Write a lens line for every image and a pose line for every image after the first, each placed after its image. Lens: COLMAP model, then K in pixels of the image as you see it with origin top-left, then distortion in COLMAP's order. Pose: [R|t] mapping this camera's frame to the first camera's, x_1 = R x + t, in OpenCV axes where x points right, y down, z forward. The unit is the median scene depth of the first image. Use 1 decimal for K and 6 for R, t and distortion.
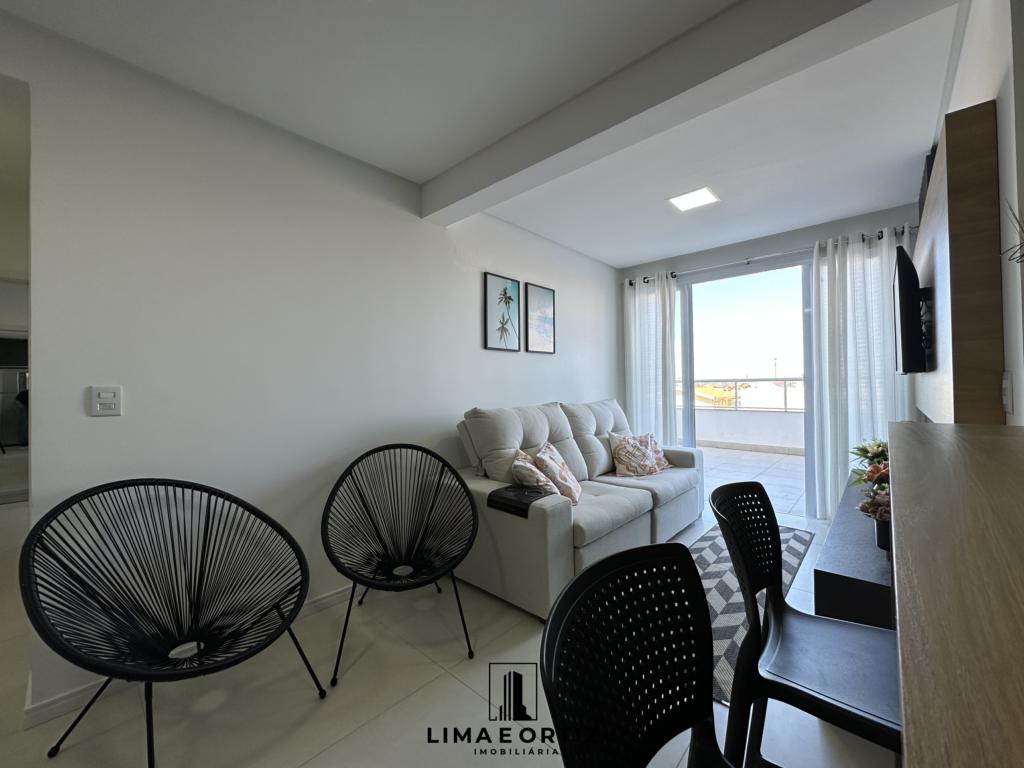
lens RADIAL K [[408.5, 0, 513.7], [0, 408.5, 382.8], [0, 0, 1]] dist [-0.000923, 0.000092]
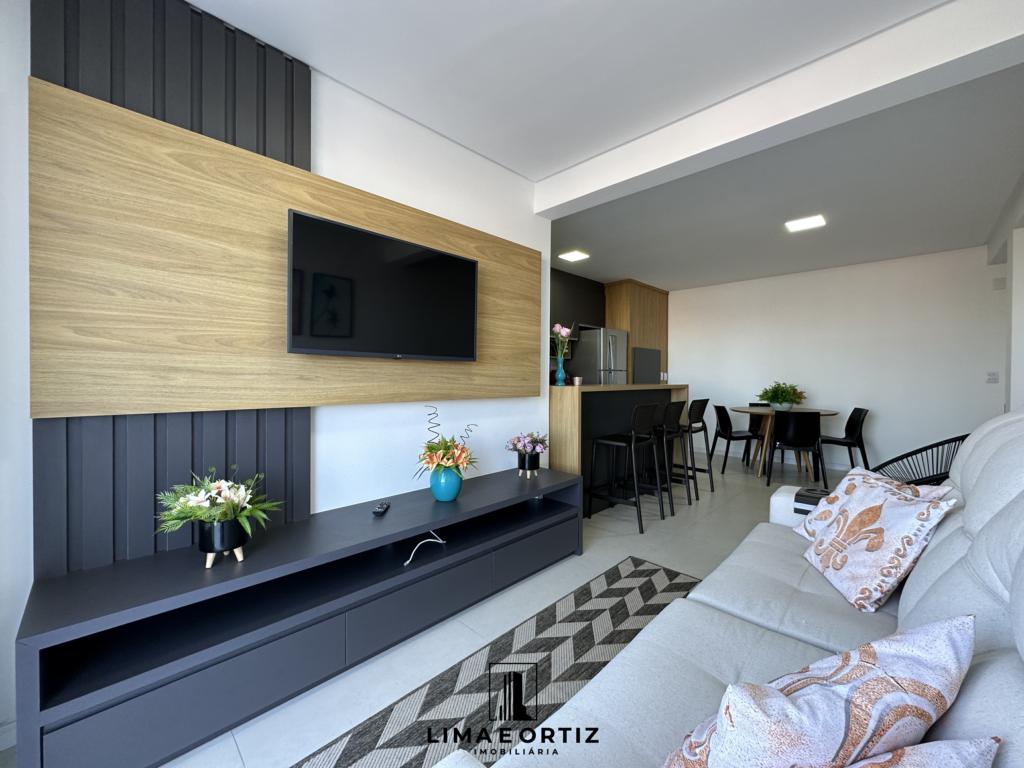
lens RADIAL K [[408.9, 0, 512.8], [0, 408.9, 382.9], [0, 0, 1]] dist [-0.003533, 0.000612]
pose [[-0.999406, 0.007521, 0.033619, 0.455852], [0.007630, 0.999966, 0.003104, 0.021599], [-0.033594, 0.003359, -0.999430, 1.292619]]
